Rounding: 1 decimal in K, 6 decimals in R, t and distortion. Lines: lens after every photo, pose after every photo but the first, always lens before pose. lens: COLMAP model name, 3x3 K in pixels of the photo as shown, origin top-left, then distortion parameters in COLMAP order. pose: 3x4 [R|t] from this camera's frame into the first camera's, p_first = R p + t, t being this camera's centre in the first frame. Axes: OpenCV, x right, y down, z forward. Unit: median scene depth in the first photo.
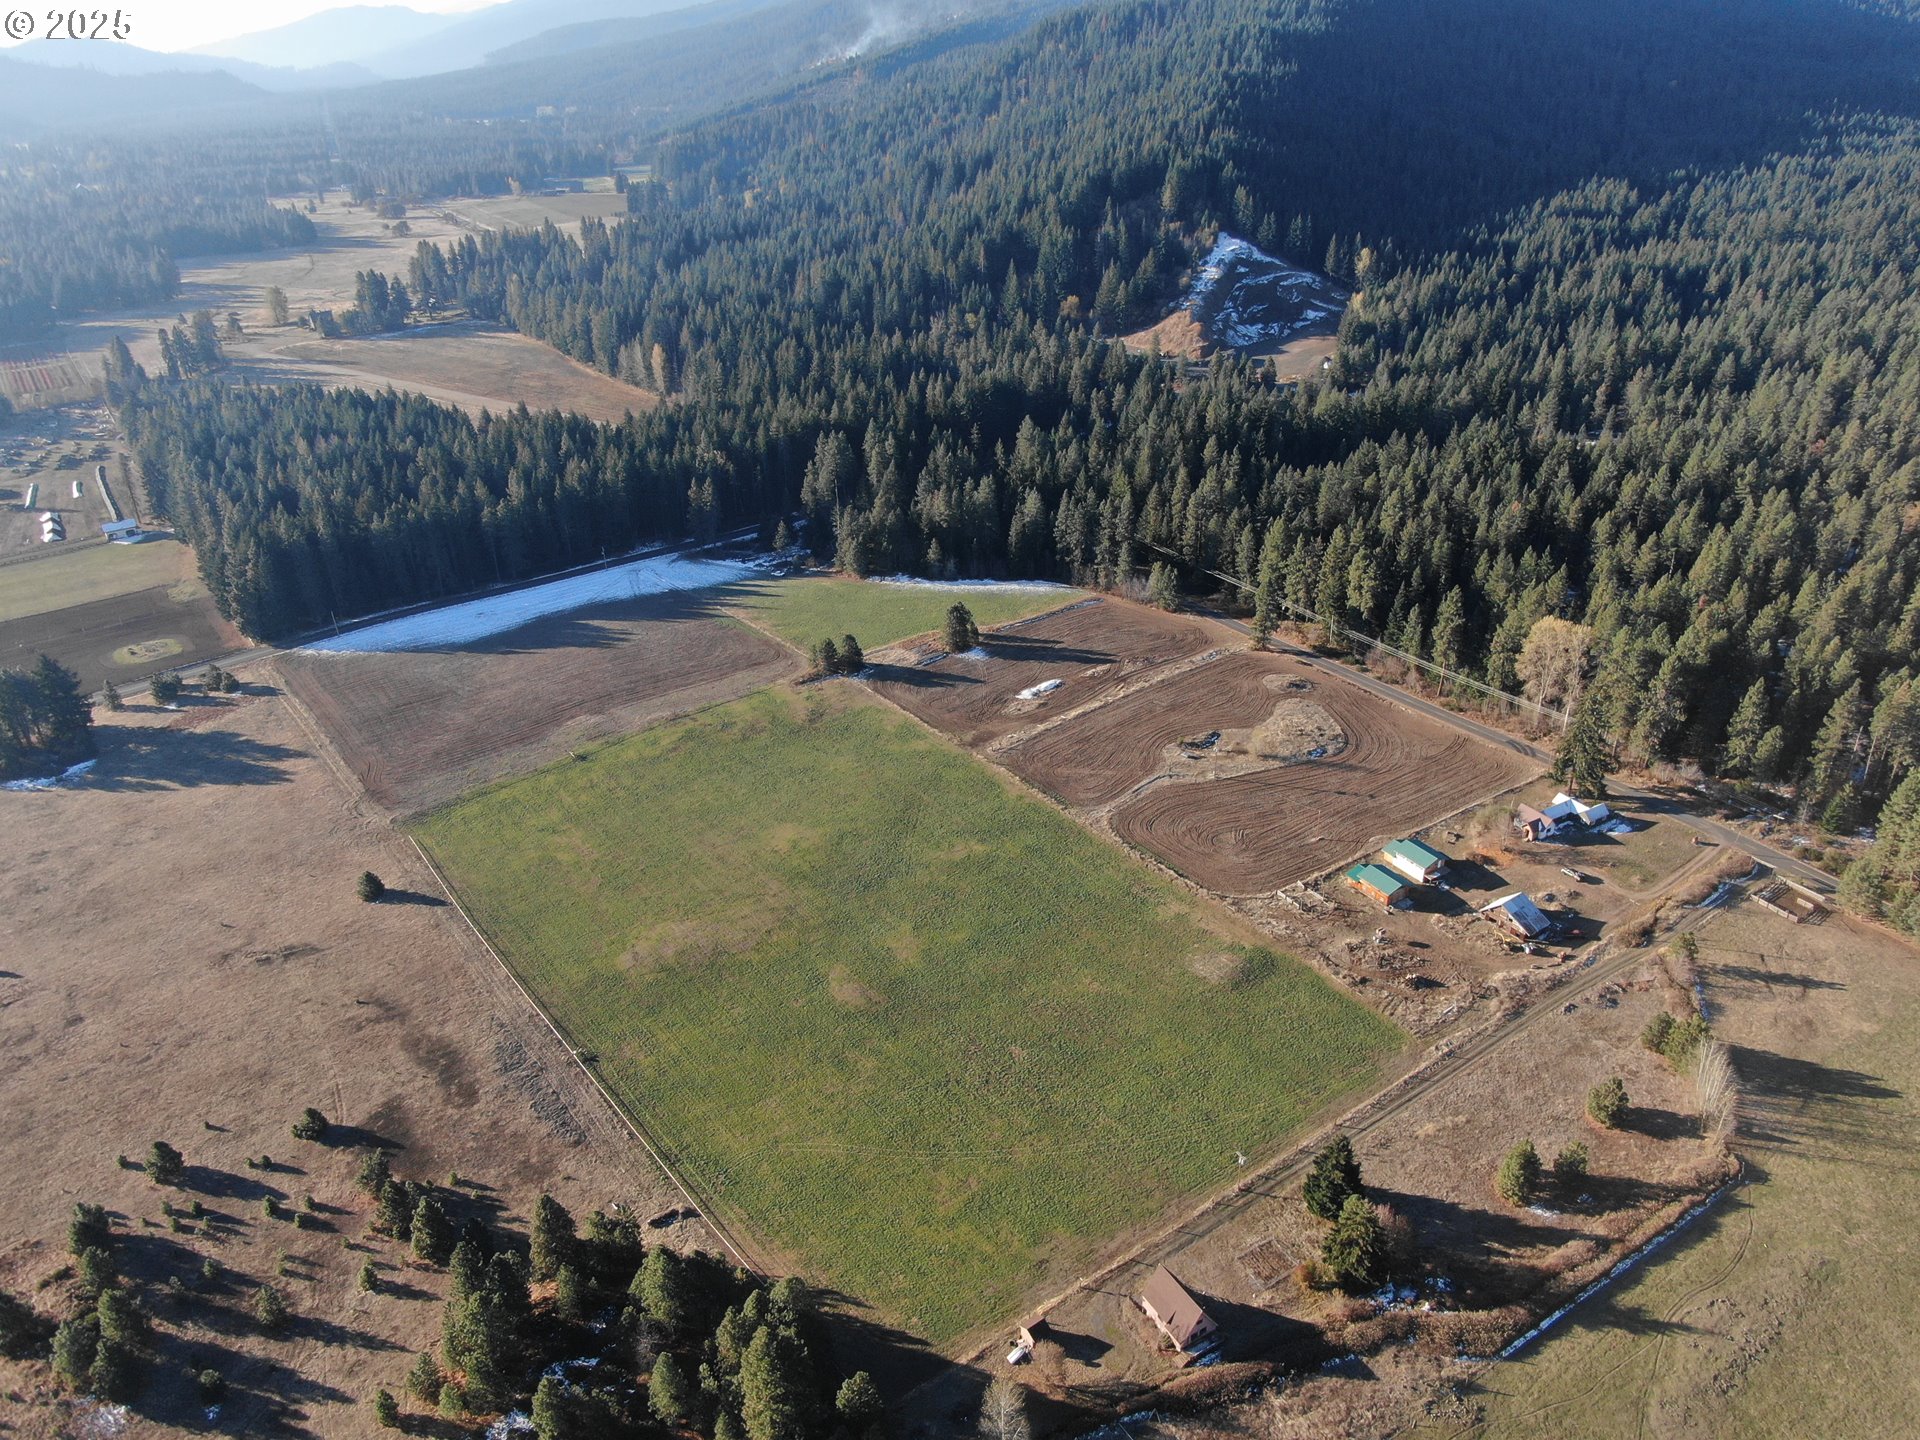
lens RADIAL K [[1385.2, 0, 964.5], [0, 1385.2, 707.9], [0, 0, 1]] dist [-0.012308, -0.004327]
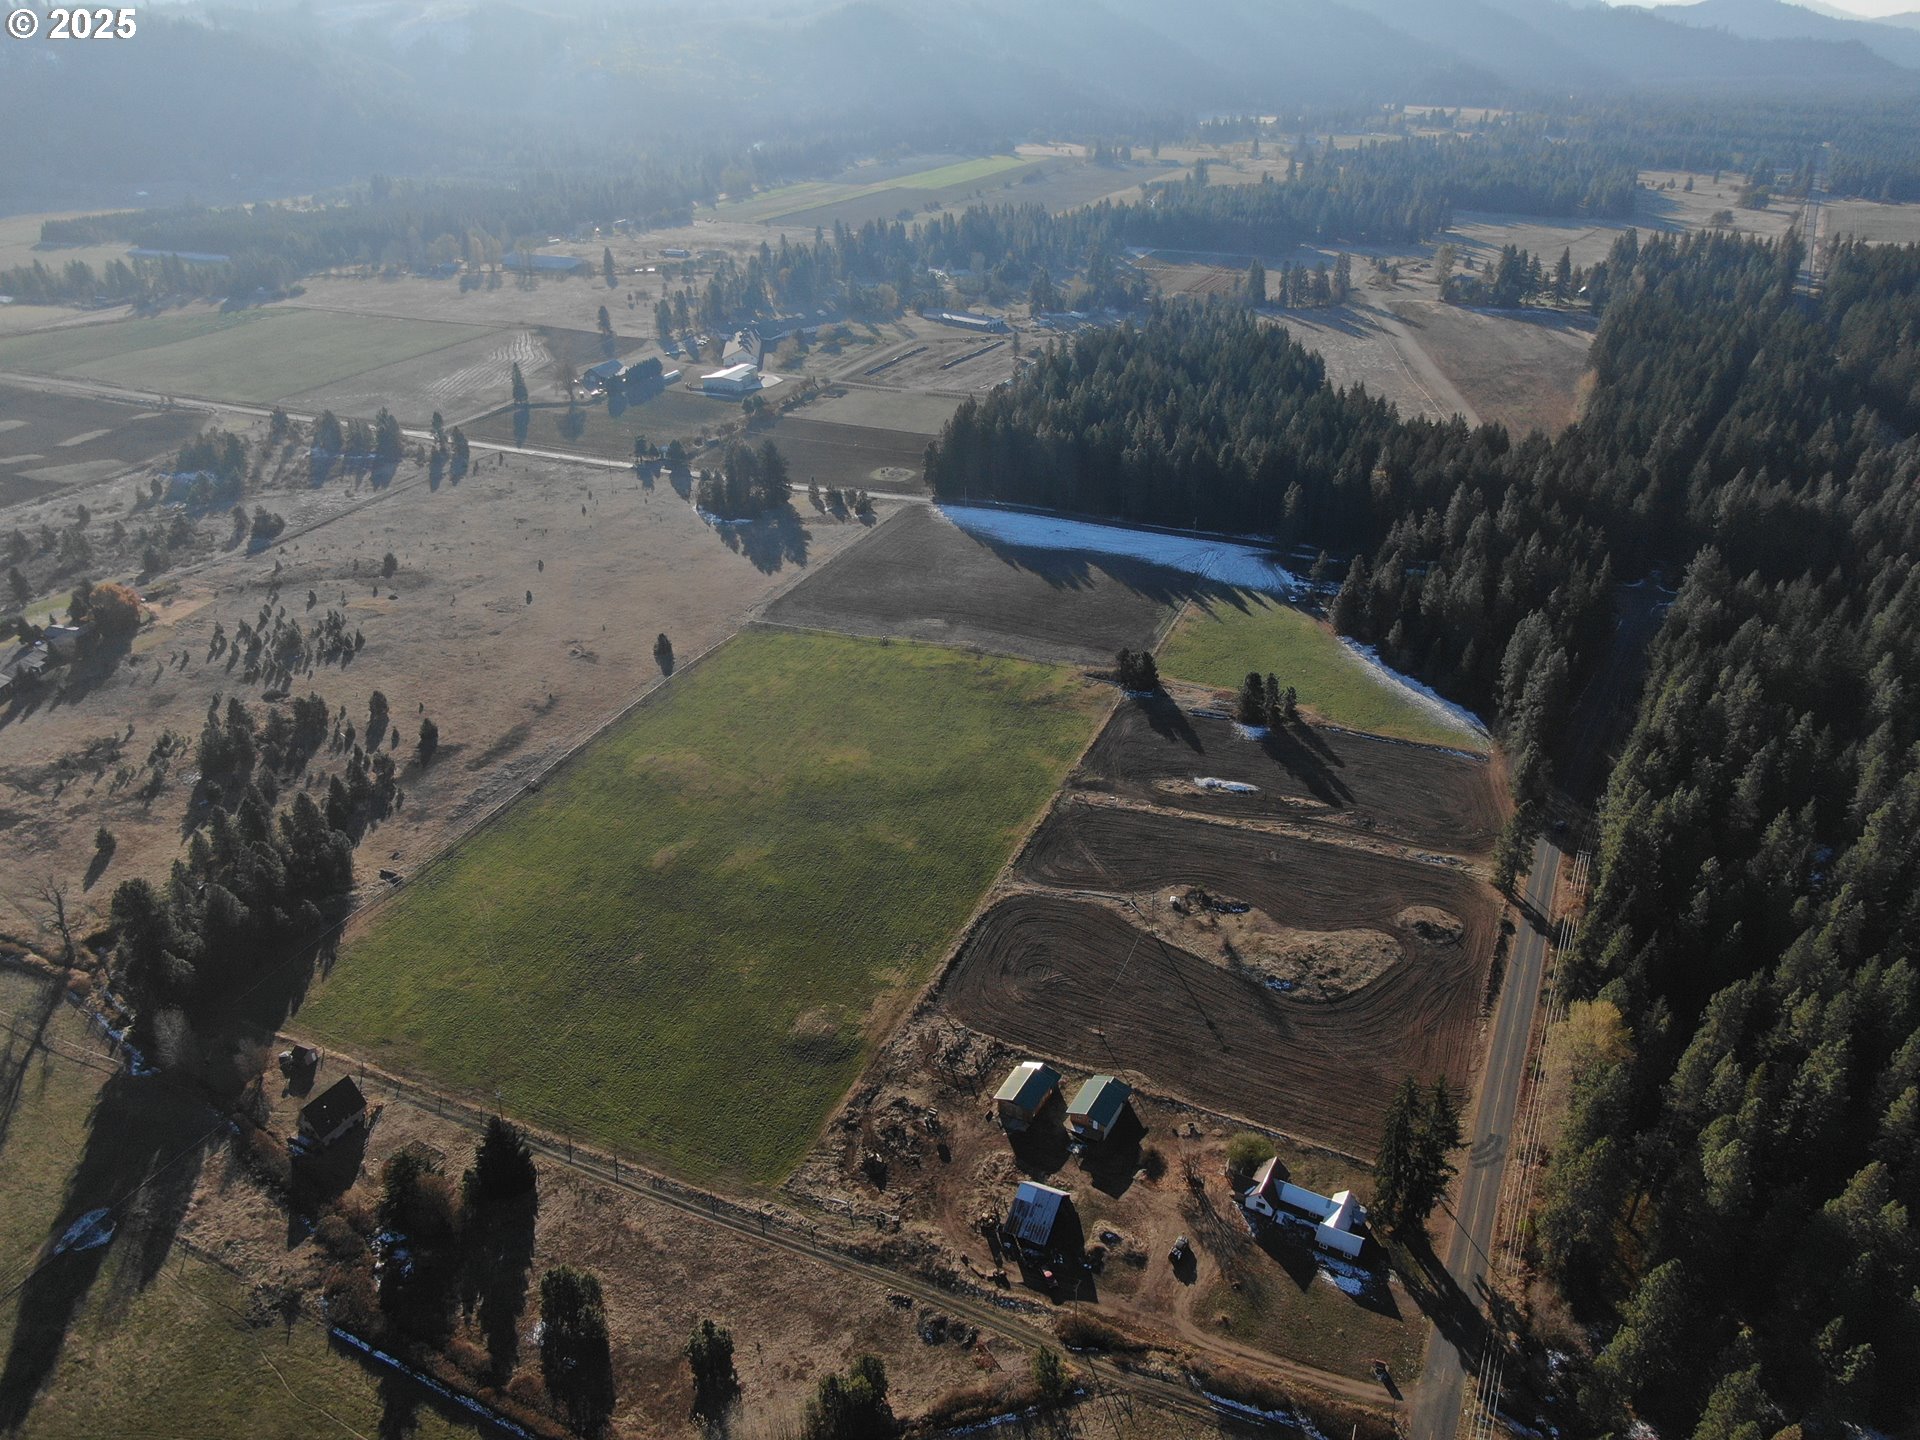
lens RADIAL K [[1385.2, 0, 964.5], [0, 1385.2, 707.9], [0, 0, 1]] dist [-0.012308, -0.004327]
pose [[0.508923, 0.413415, -0.755041, 0.608365], [-0.397341, 0.890912, 0.219989, -0.182994], [0.763621, 0.188052, 0.617672, 0.313511]]
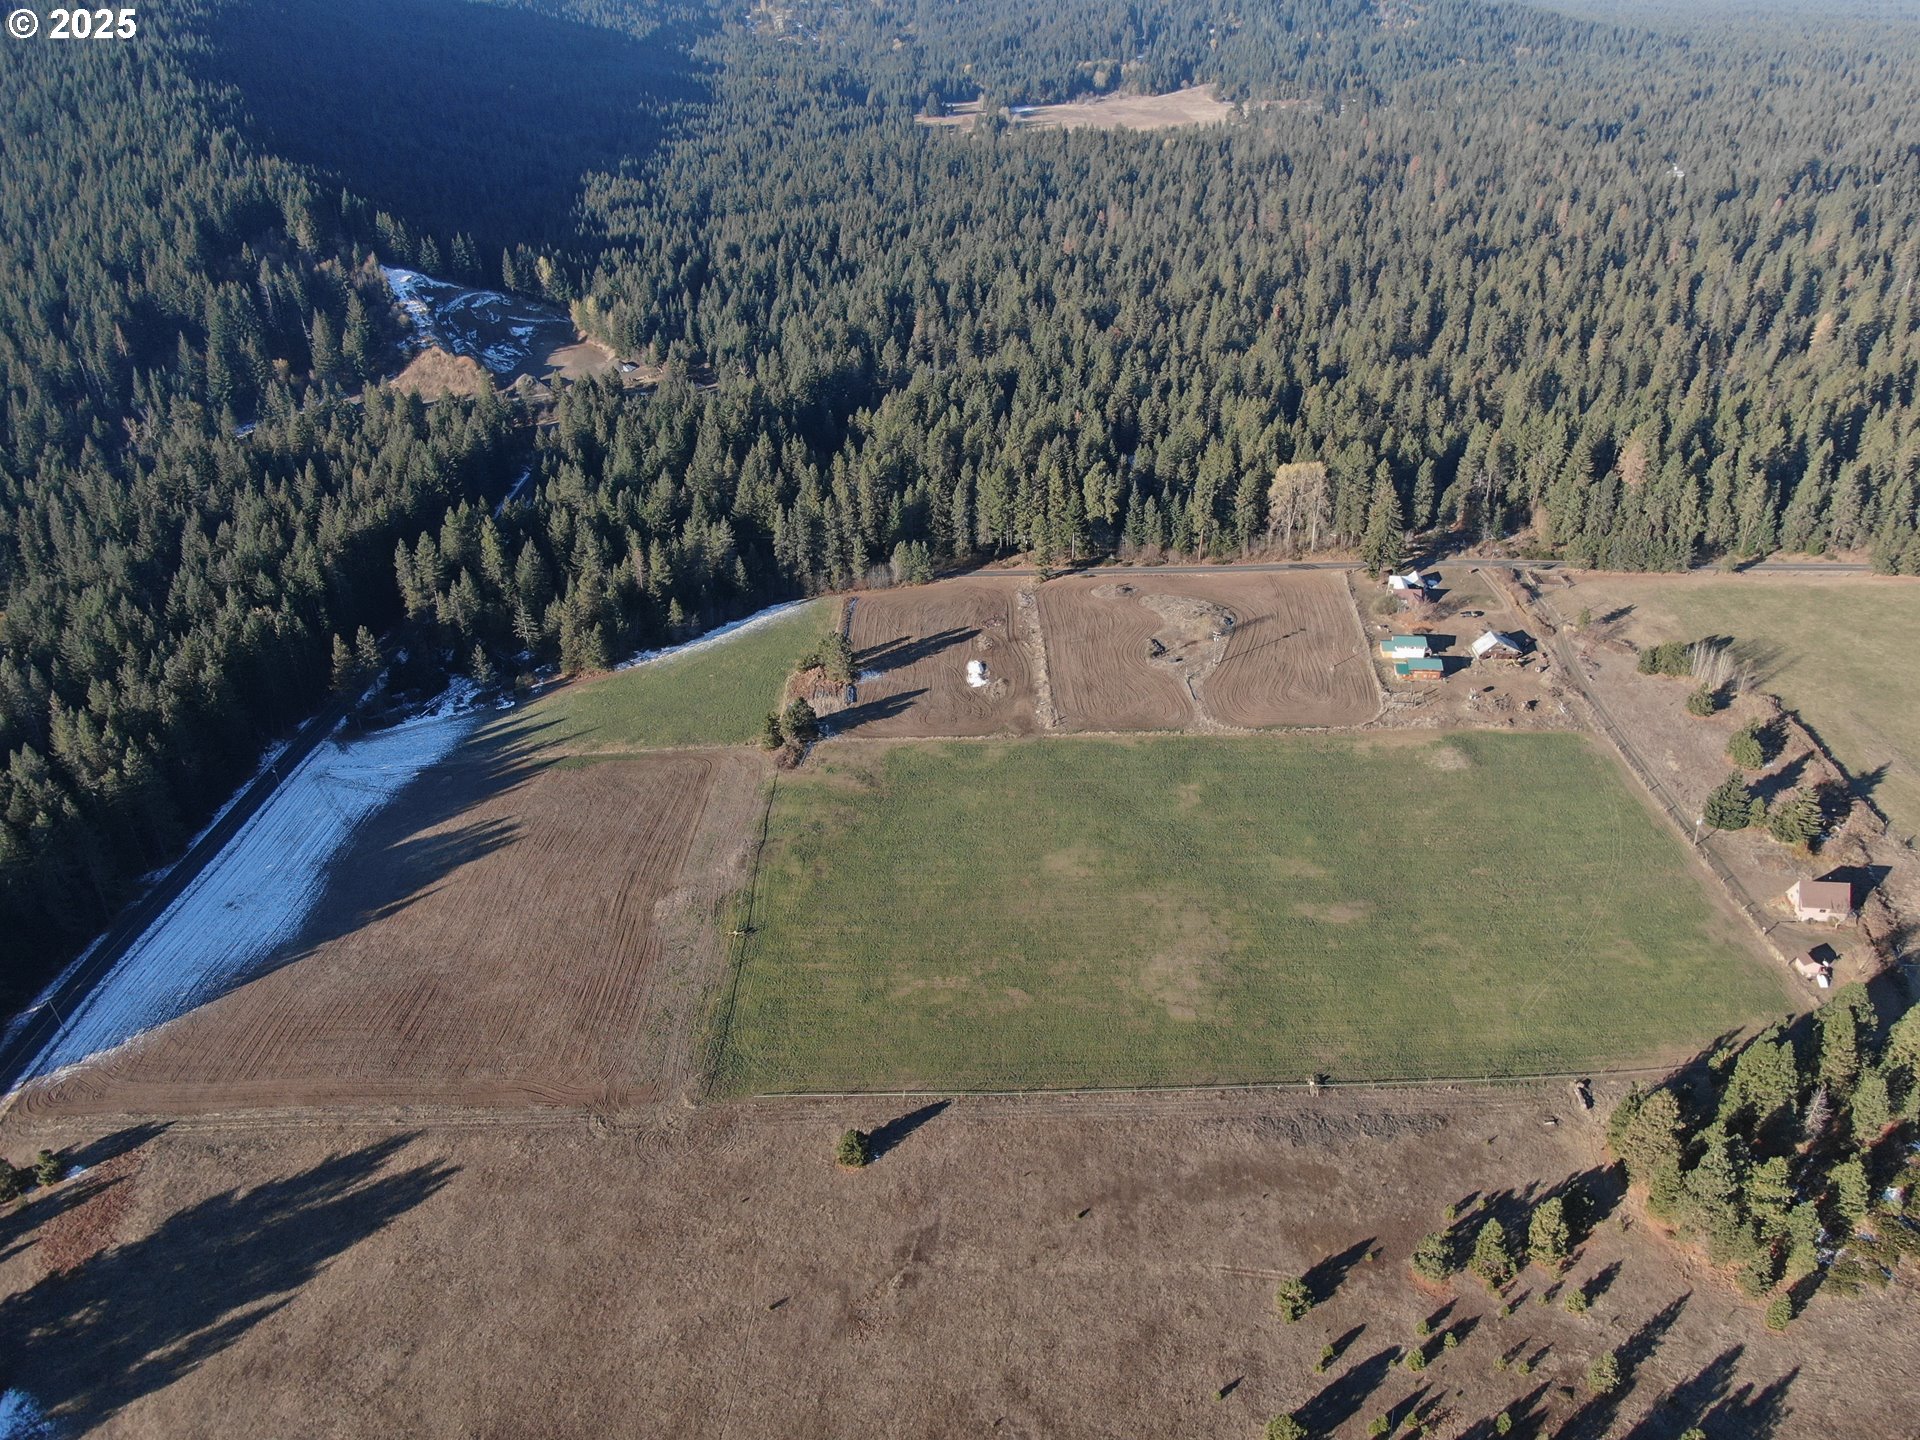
lens RADIAL K [[1385.2, 0, 964.5], [0, 1385.2, 707.9], [0, 0, 1]] dist [-0.012308, -0.004327]
pose [[0.608670, -0.363612, 0.705200, -0.661048], [0.372249, 0.915784, 0.150898, -0.143753], [-0.700680, 0.170663, 0.692764, 0.308210]]
